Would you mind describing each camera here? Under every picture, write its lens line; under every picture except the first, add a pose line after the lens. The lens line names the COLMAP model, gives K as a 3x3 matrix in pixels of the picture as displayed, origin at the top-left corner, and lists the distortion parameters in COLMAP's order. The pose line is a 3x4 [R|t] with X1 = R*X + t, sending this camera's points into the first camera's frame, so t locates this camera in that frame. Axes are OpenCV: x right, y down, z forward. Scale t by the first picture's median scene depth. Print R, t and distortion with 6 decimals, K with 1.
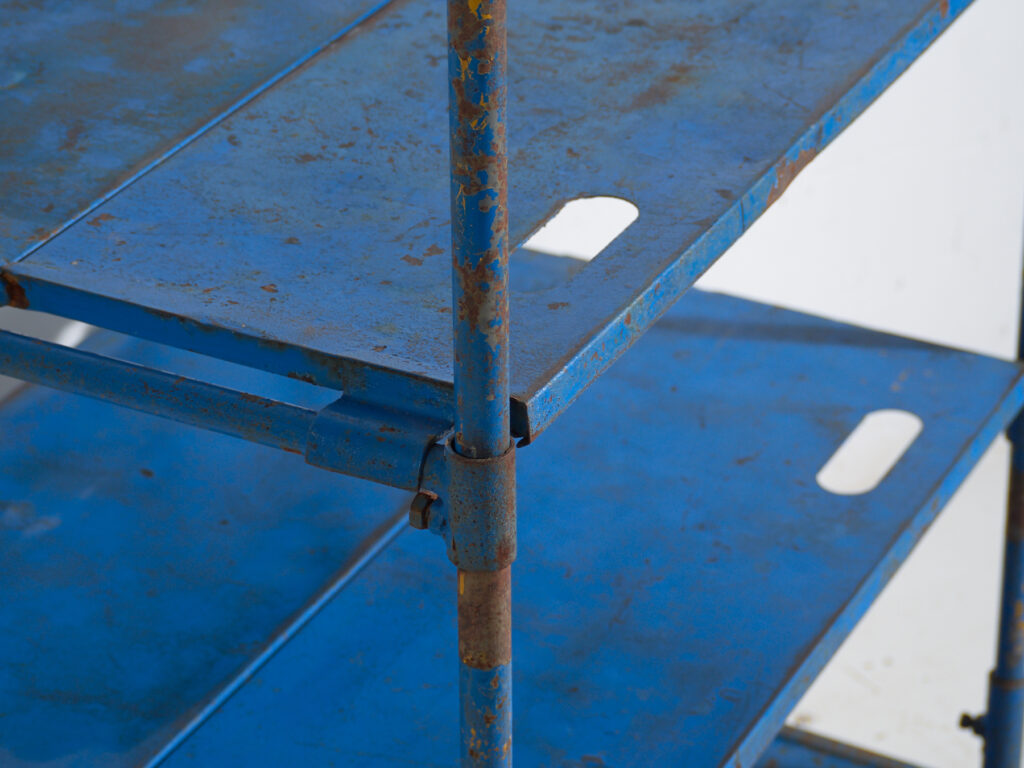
lens RADIAL K [[3035.5, 0, 511.9], [0, 3035.5, 382.7], [0, 0, 1]] dist [0.014530, 0.000000]
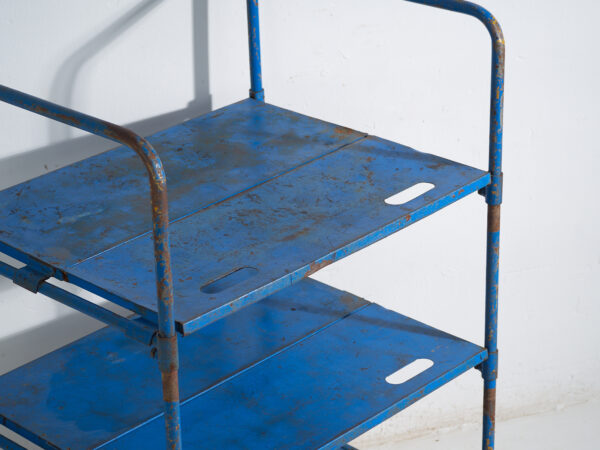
lens RADIAL K [[1739.9, 0, 299.9], [0, 1739.9, 225.8], [0, 0, 1]] dist [0.066415, 0.000000]
pose [[0.967026, 0.101364, -0.233635, 0.546093], [-0.119142, 0.990861, -0.063244, 0.005084], [0.225089, 0.088995, 0.970265, -0.832533]]
